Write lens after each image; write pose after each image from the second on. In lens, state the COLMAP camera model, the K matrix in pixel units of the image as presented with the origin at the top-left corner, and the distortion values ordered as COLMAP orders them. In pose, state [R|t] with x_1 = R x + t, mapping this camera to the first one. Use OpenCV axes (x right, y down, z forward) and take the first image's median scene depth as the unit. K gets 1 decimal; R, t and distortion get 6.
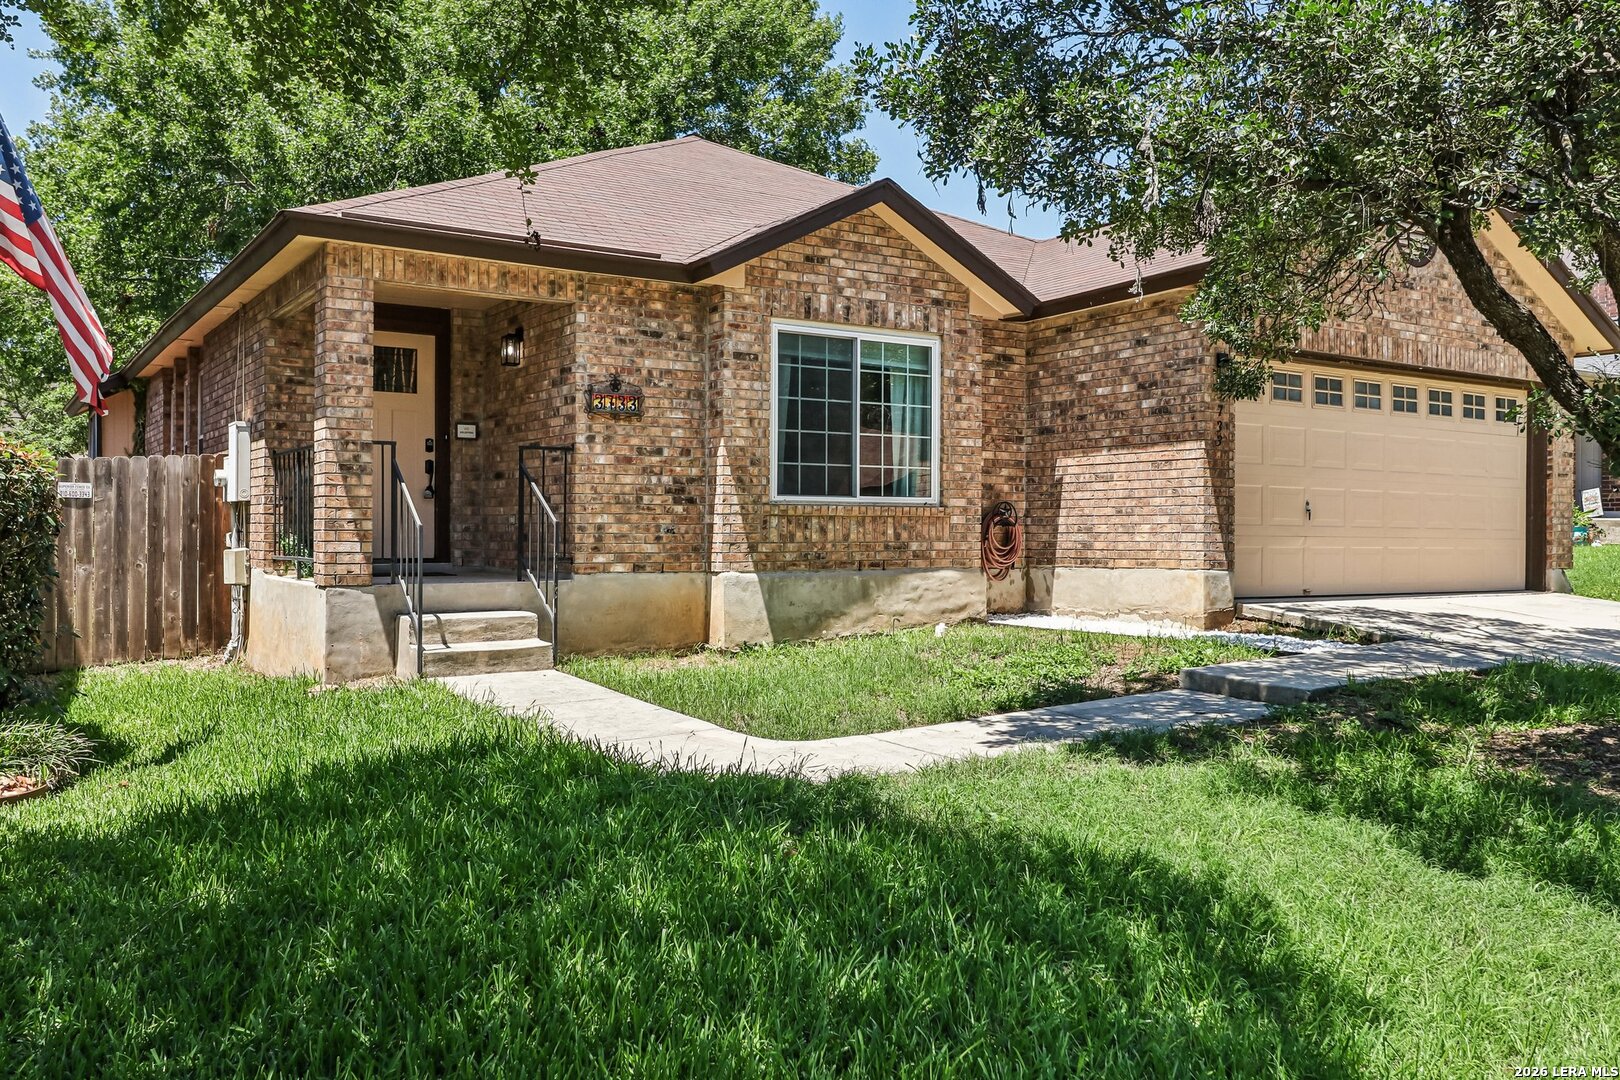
lens RADIAL K [[1305.4, 0, 811.0], [0, 1305.4, 535.4], [0, 0, 1]] dist [0.009380, 0.001228]
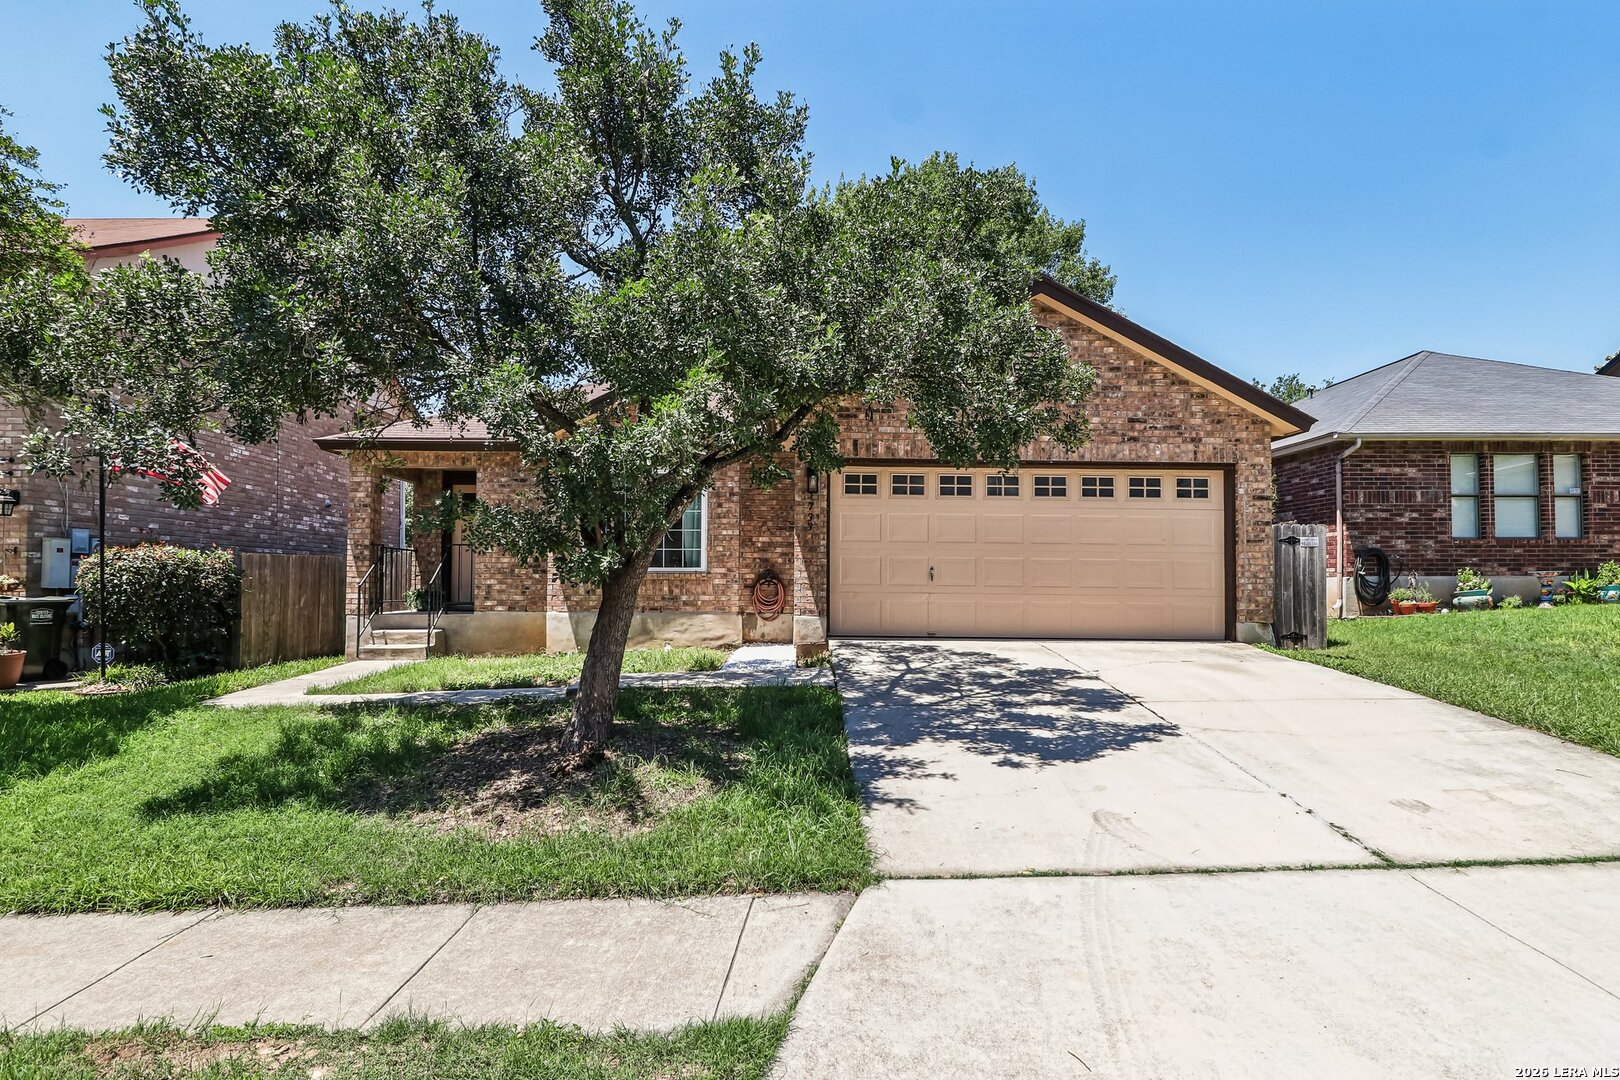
lens RADIAL K [[901.6, 0, 810.4], [0, 901.6, 549.2], [0, 0, 1]] dist [-0.001105, -0.000013]
pose [[0.842207, -0.022378, -0.538690, 0.825175], [-0.003616, 0.998881, -0.047148, -0.000089], [0.539142, 0.041656, 0.841184, 0.148724]]
